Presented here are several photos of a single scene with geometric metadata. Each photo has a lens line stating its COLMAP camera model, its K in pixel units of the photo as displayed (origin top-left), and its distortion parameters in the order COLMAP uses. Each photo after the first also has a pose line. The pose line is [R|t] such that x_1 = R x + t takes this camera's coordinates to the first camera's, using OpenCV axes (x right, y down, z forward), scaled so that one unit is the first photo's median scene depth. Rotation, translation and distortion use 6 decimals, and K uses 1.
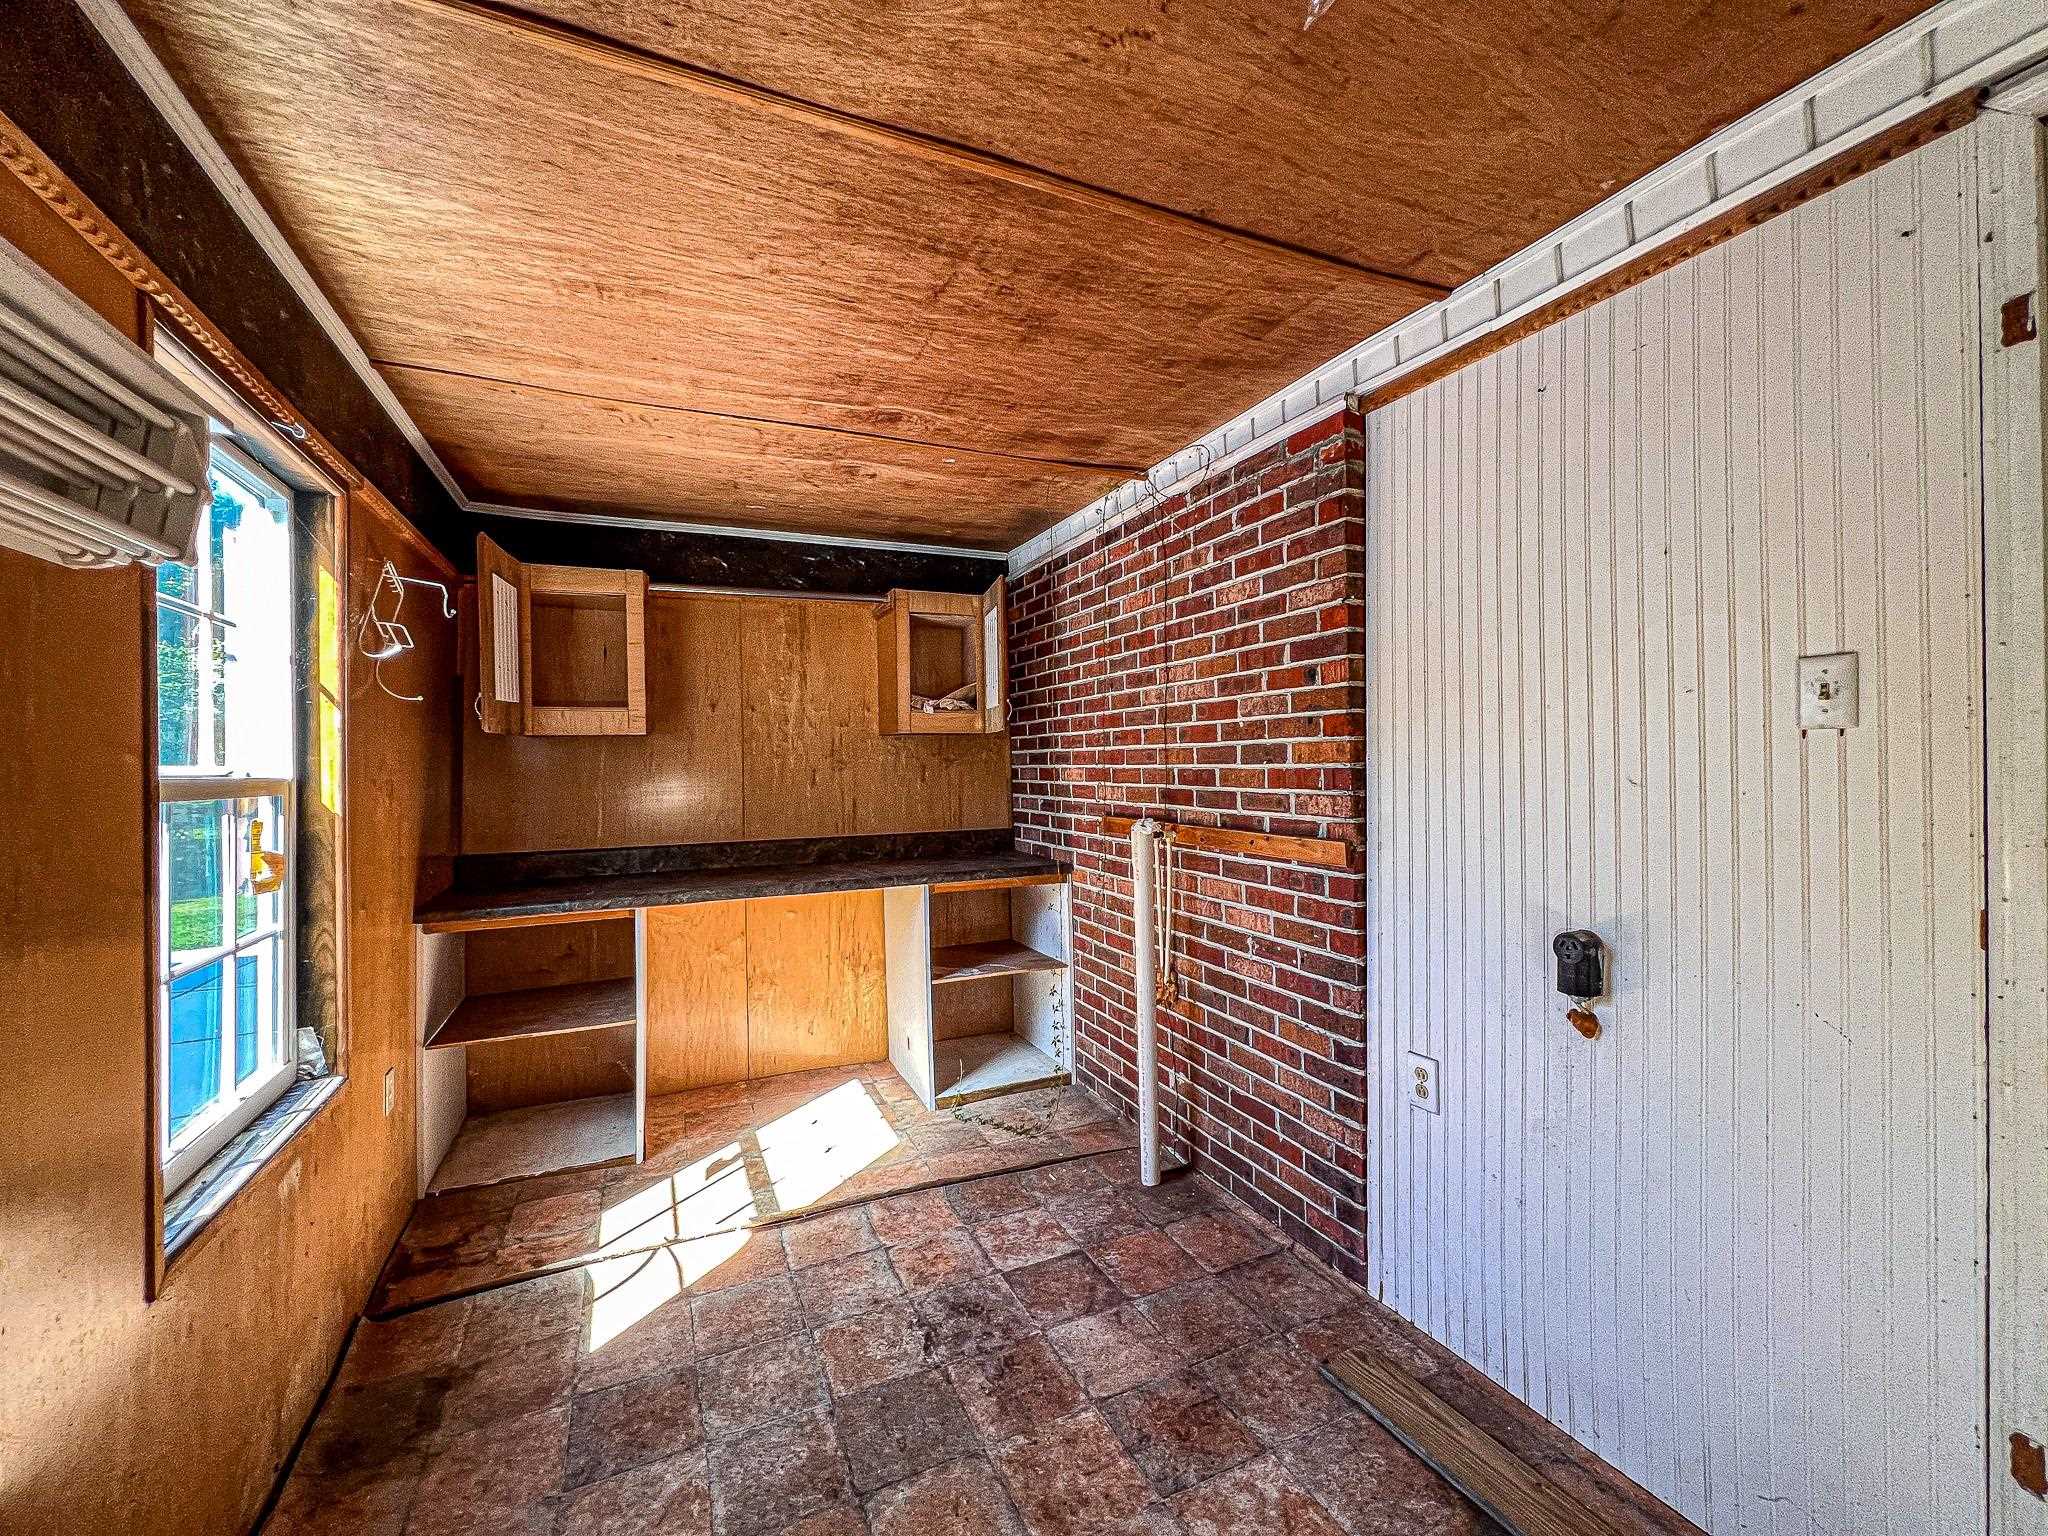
lens RADIAL K [[820.7, 0, 1017.6], [0, 820.7, 764.3], [0, 0, 1]] dist [-0.002712, 0.000665]
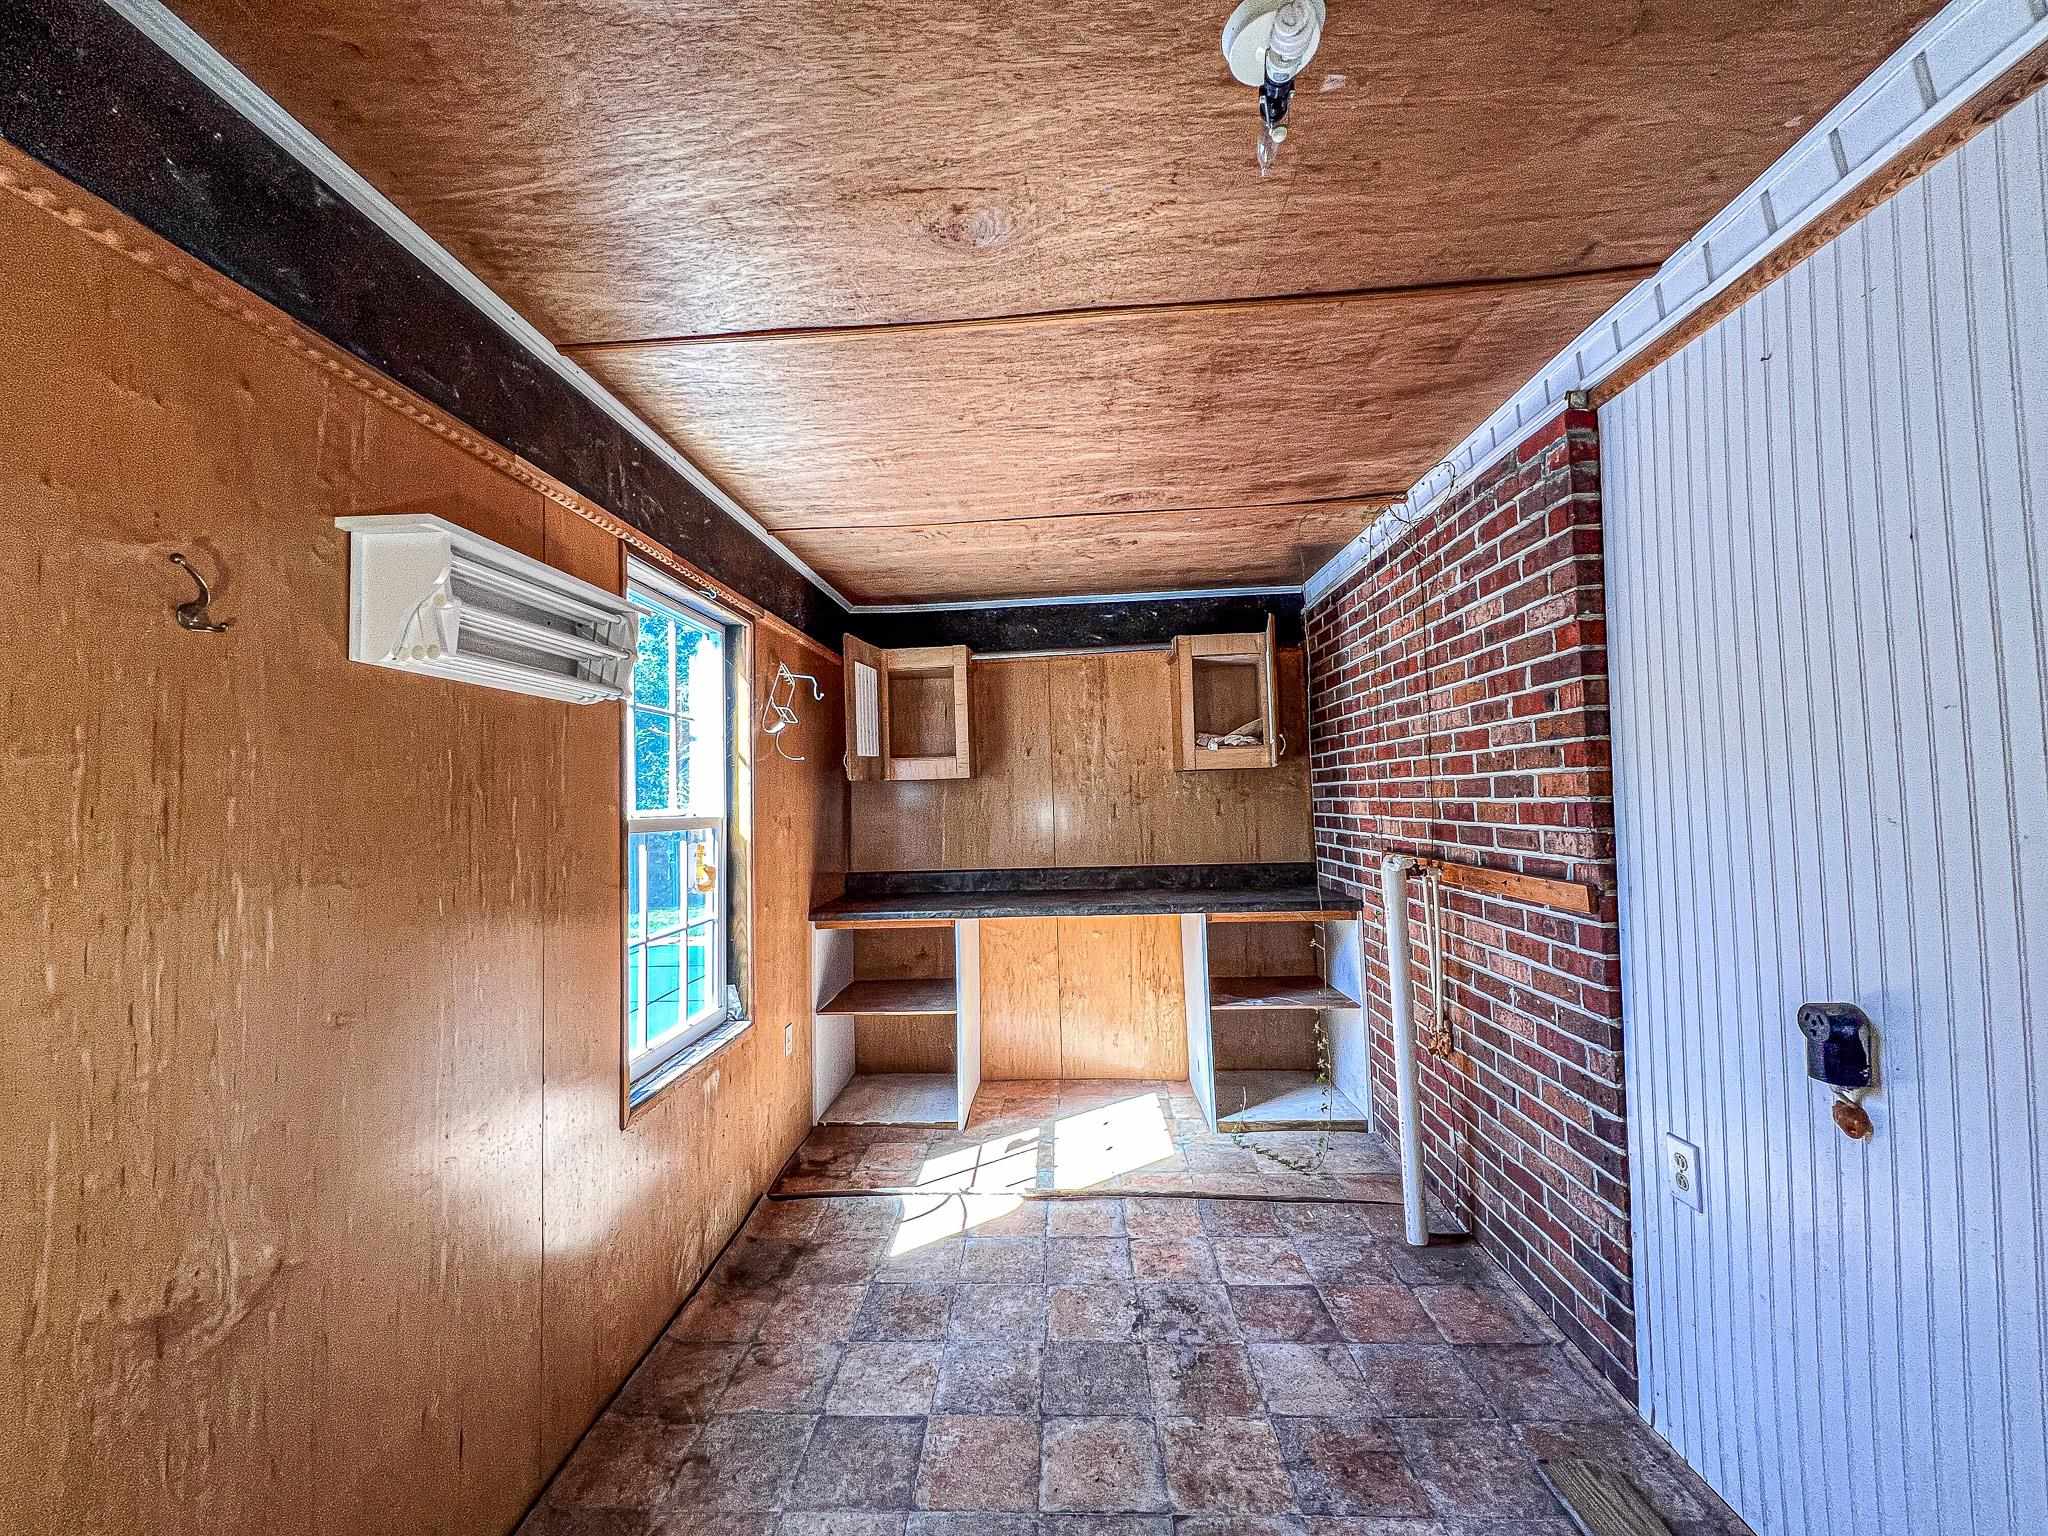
lens RADIAL K [[822.7, 0, 1018.1], [0, 822.7, 764.2], [0, 0, 1]] dist [-0.003938, 0.000819]
pose [[0.886520, -0.030851, -0.461661, 0.255657], [0.014190, 0.999118, -0.039517, -0.010096], [0.462473, 0.028481, 0.886176, -0.078343]]
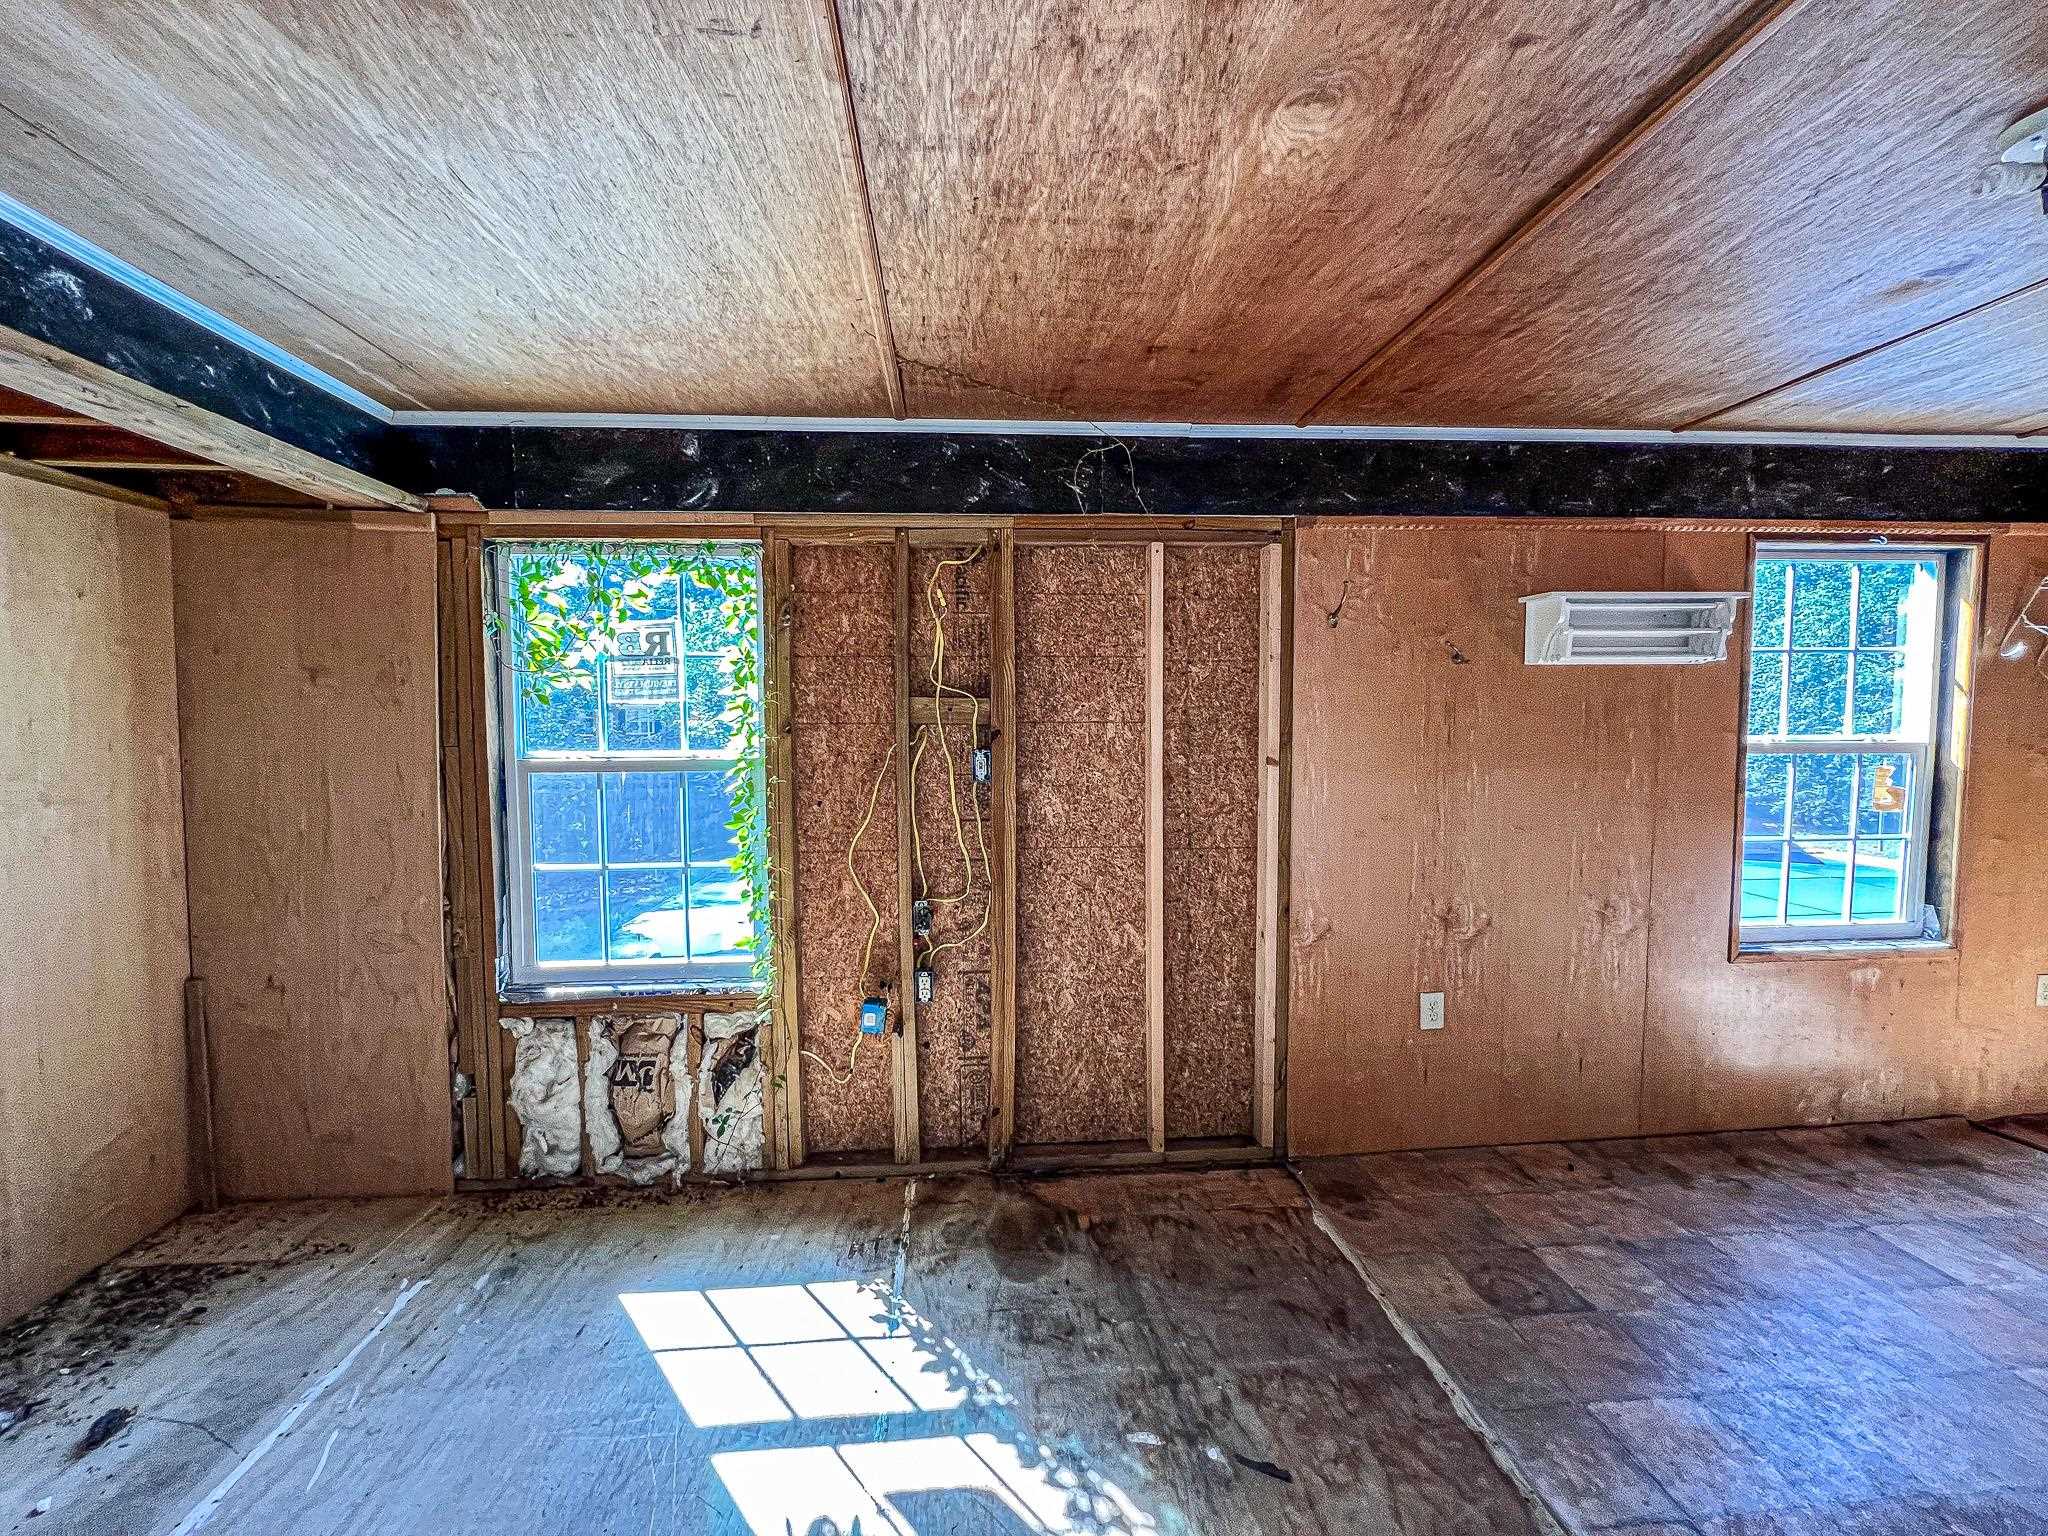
lens RADIAL K [[822.7, 0, 1018.1], [0, 822.7, 764.2], [0, 0, 1]] dist [-0.003938, 0.000819]
pose [[-0.341497, 0.066884, -0.937500, 1.006236], [0.008310, 0.997641, 0.068148, -0.054215], [0.939846, 0.015482, -0.341247, -0.076863]]
